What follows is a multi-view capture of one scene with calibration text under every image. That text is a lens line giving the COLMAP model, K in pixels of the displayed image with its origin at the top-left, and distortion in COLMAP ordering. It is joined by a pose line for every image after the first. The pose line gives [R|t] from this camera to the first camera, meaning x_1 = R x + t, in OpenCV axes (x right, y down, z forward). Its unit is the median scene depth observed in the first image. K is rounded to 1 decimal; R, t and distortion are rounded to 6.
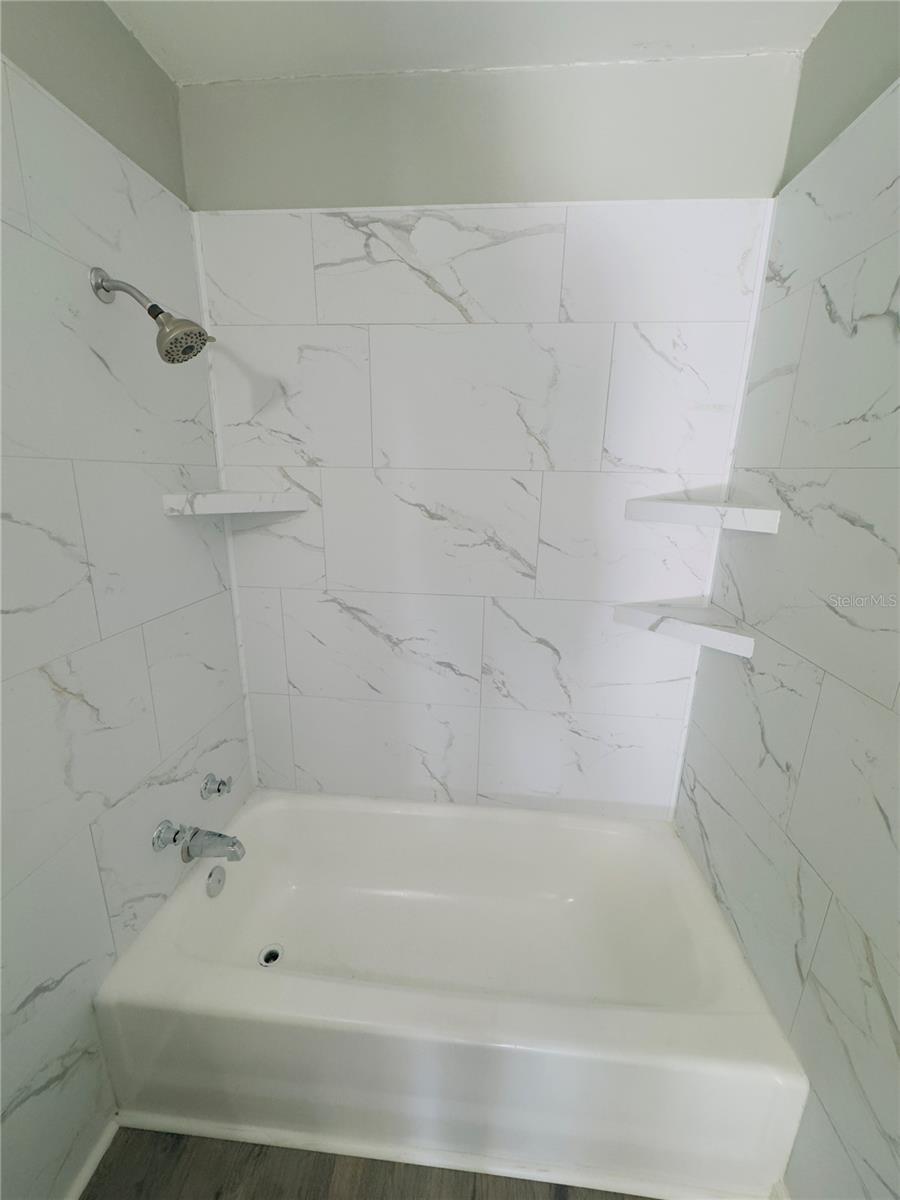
lens RADIAL K [[476.9, 0, 452.2], [0, 476.9, 595.3], [0, 0, 1]] dist [-0.001006, -0.000258]
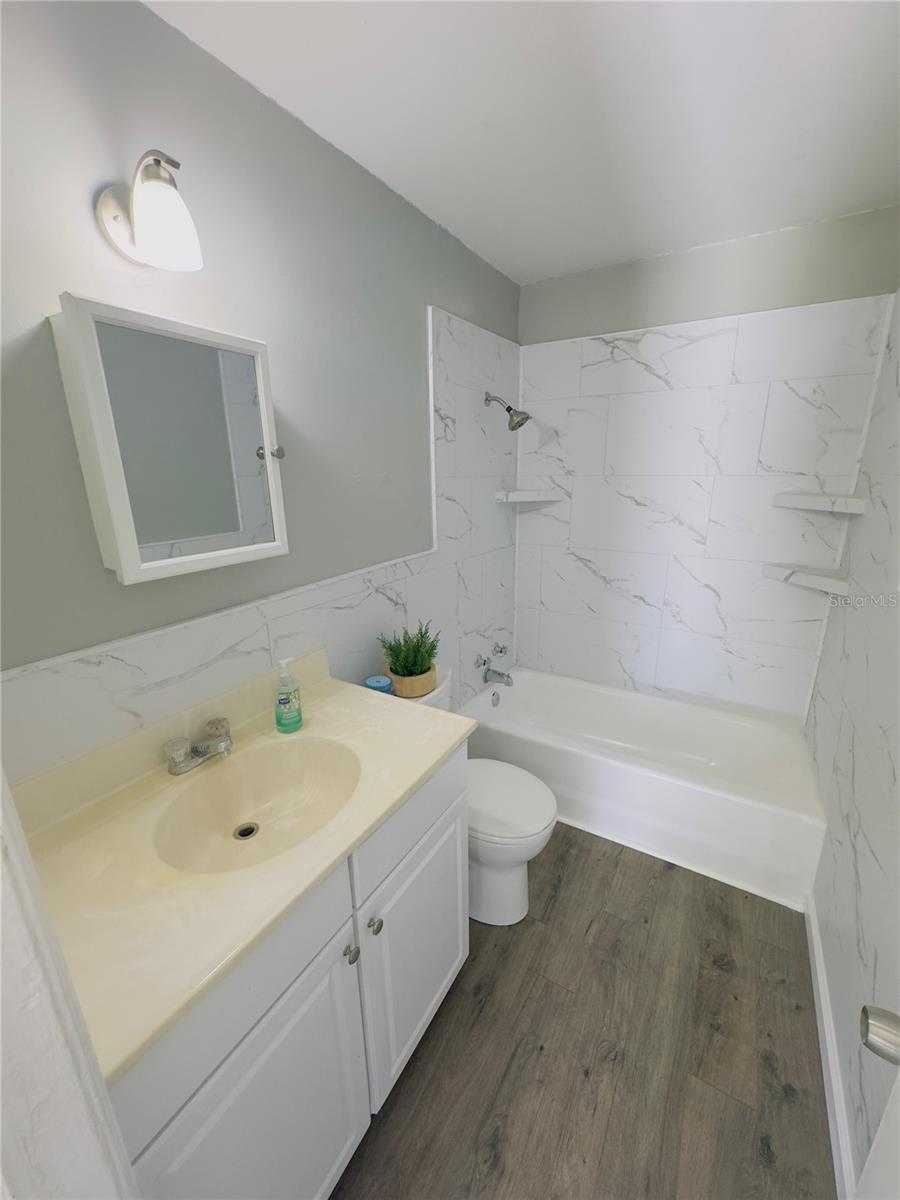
lens RADIAL K [[476.9, 0, 452.1], [0, 476.9, 599.4], [0, 0, 1]] dist [-0.001006, -0.000258]
pose [[0.898186, 0.090616, -0.430174, 0.124973], [-0.085329, 0.995851, 0.031613, 0.173767], [0.431254, 0.008312, 0.902192, -0.802683]]
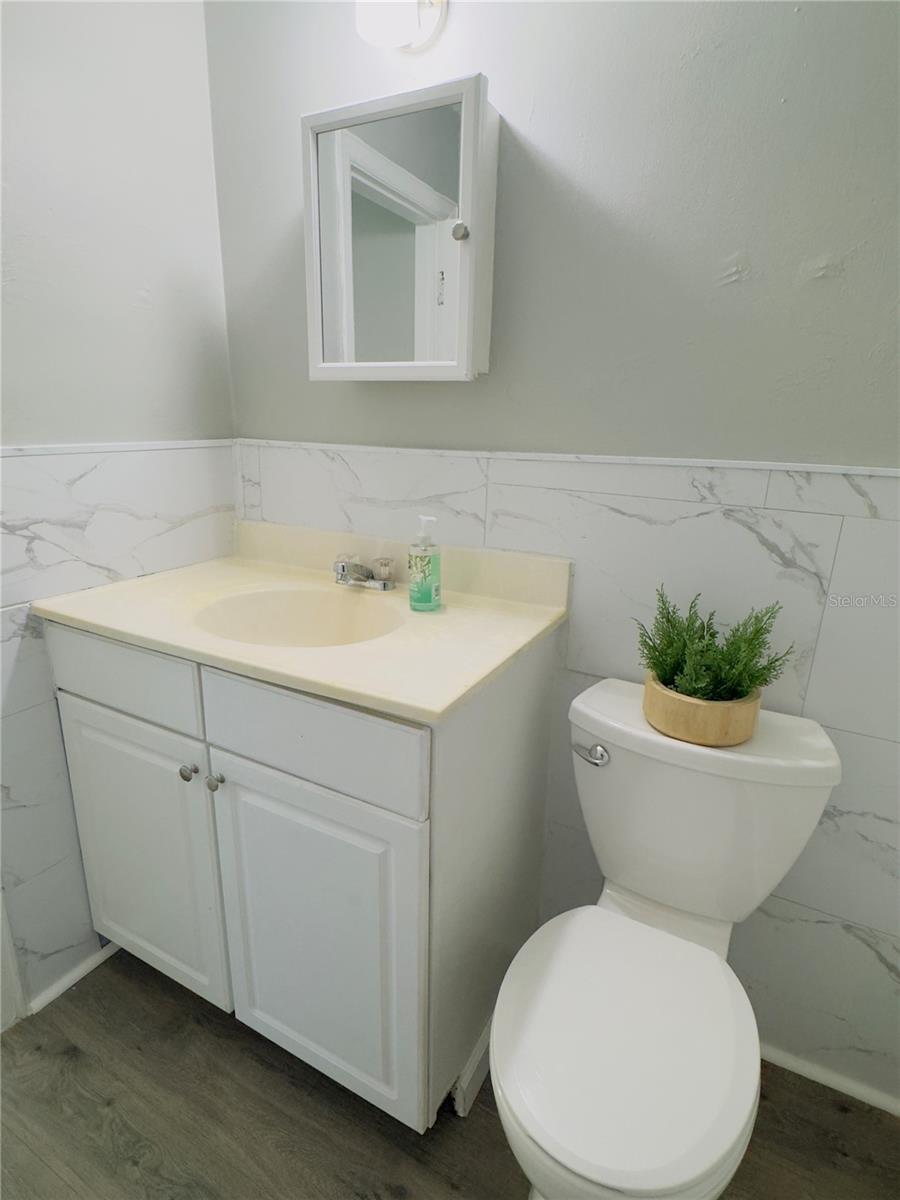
lens RADIAL K [[632.4, 0, 444.9], [0, 632.4, 598.4], [0, 0, 1]] dist [0.000155, 0.000280]
pose [[-0.393751, 0.221794, -0.892058, 0.313608], [-0.270673, 0.899452, 0.343106, 0.124177], [0.878463, 0.376554, -0.294126, 0.203540]]
